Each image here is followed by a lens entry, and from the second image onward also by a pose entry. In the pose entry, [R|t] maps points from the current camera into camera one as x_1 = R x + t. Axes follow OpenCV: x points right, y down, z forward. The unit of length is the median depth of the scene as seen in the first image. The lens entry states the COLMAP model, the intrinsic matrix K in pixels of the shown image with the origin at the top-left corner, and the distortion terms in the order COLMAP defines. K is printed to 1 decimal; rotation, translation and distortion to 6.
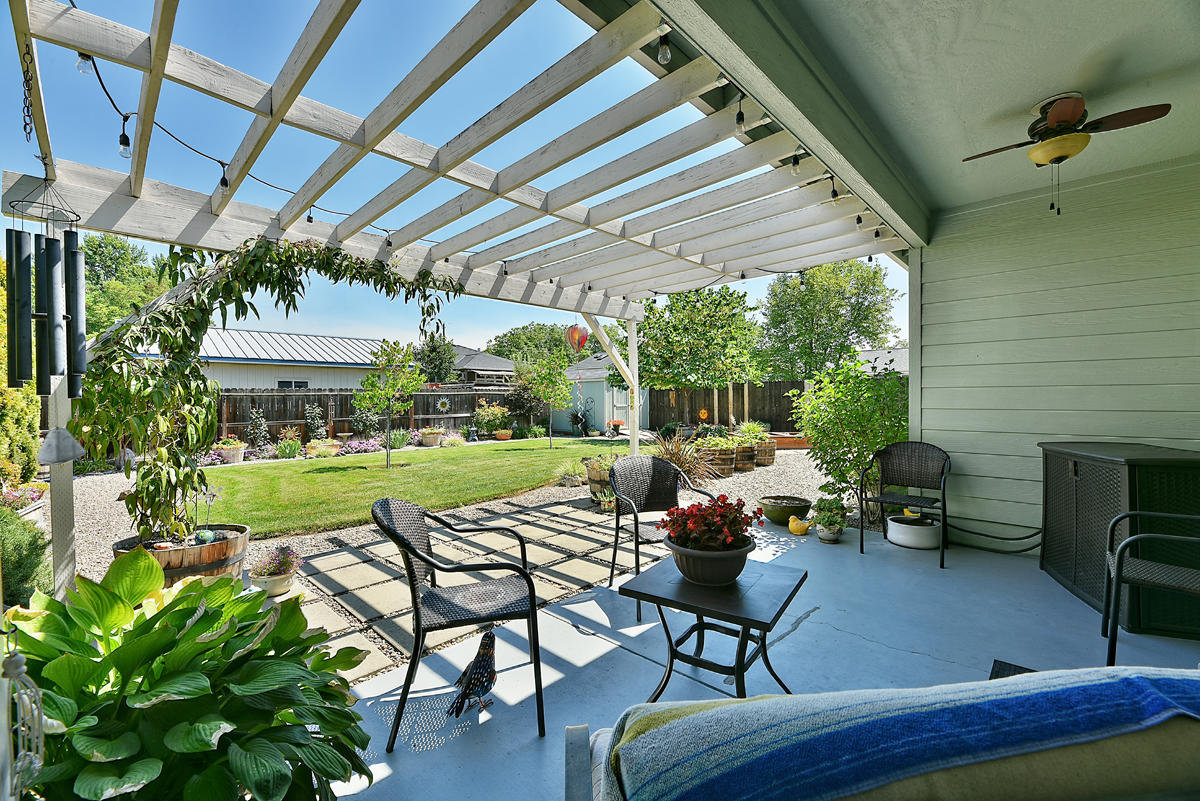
lens RADIAL K [[487.6, 0, 596.9], [0, 487.6, 403.8], [0, 0, 1]] dist [-0.001645, -0.001871]
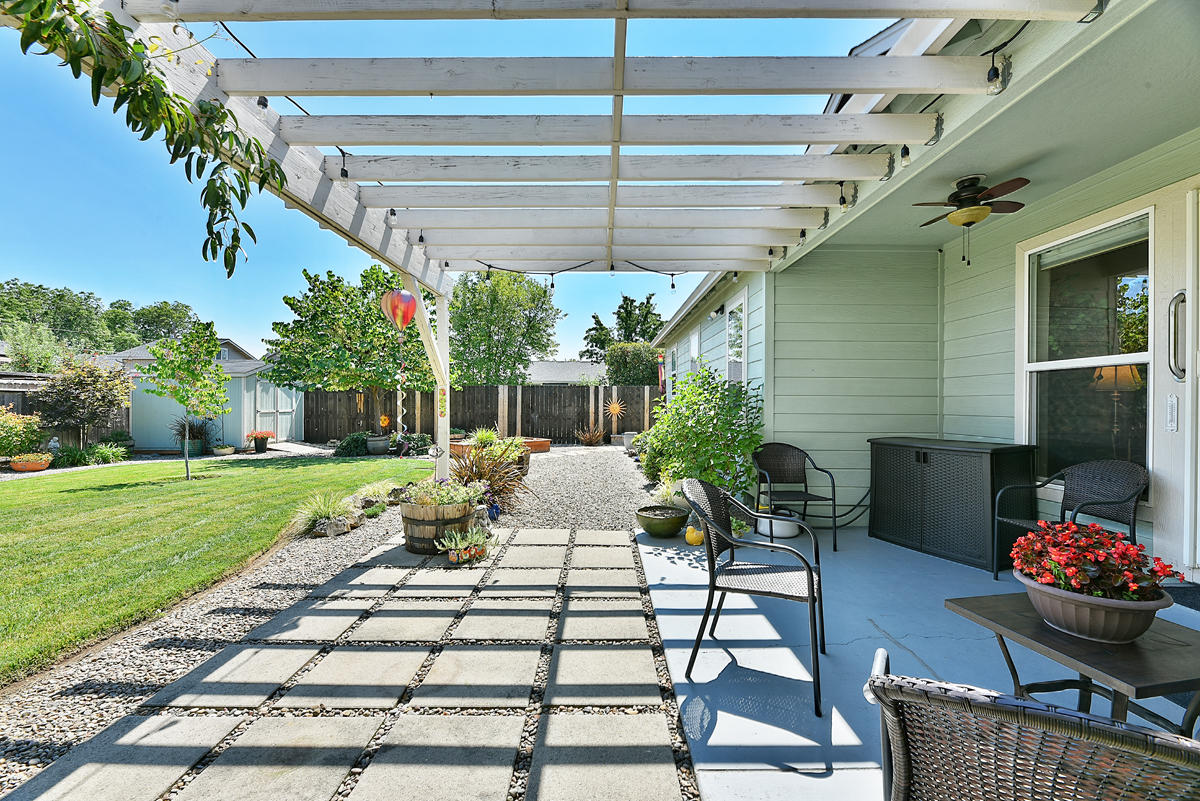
lens RADIAL K [[487.6, 0, 601.0], [0, 487.6, 400.4], [0, 0, 1]] dist [-0.001645, -0.001871]
pose [[0.718880, 0.013799, 0.694997, -0.143302], [-0.001006, 0.999823, -0.018811, 0.000447], [-0.695134, 0.012824, 0.718766, 0.158672]]
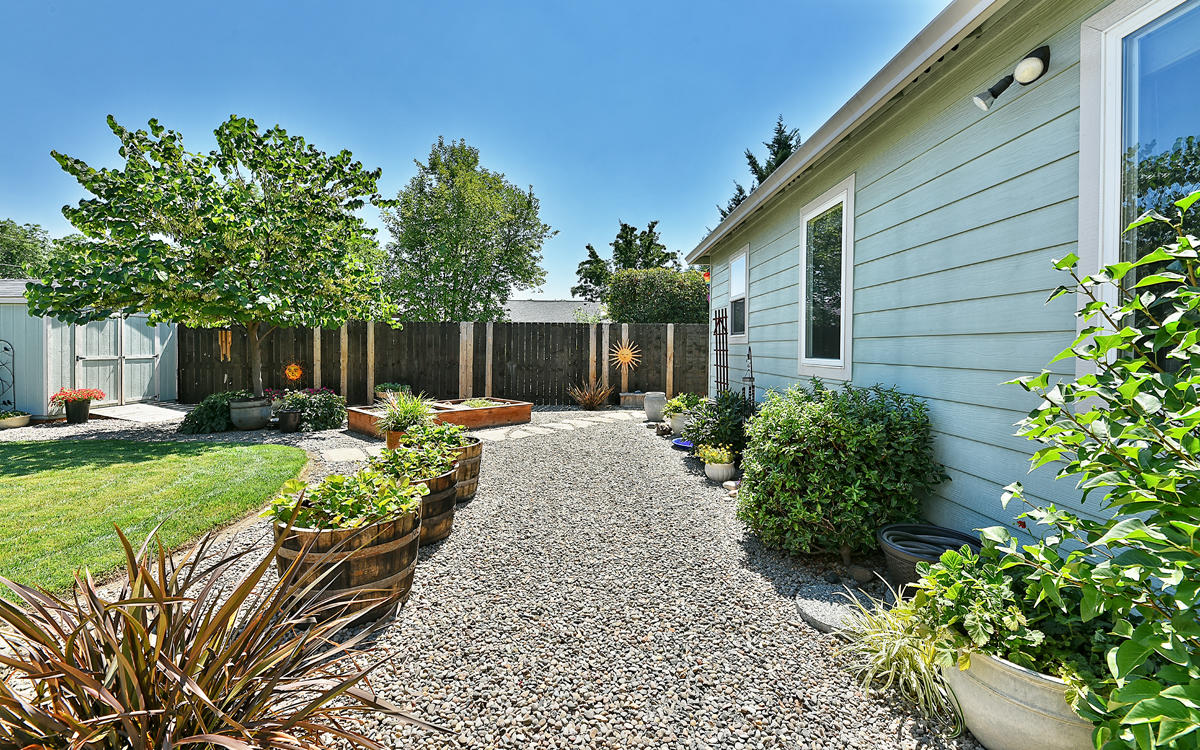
lens RADIAL K [[481.1, 0, 593.7], [0, 481.1, 348.4], [0, 0, 1]] dist [0.003264, -0.000018]
pose [[0.712310, 0.012740, 0.701749, 0.090807], [-0.005859, 0.999908, -0.012206, -0.004025], [-0.701840, 0.004582, 0.712320, 0.442074]]
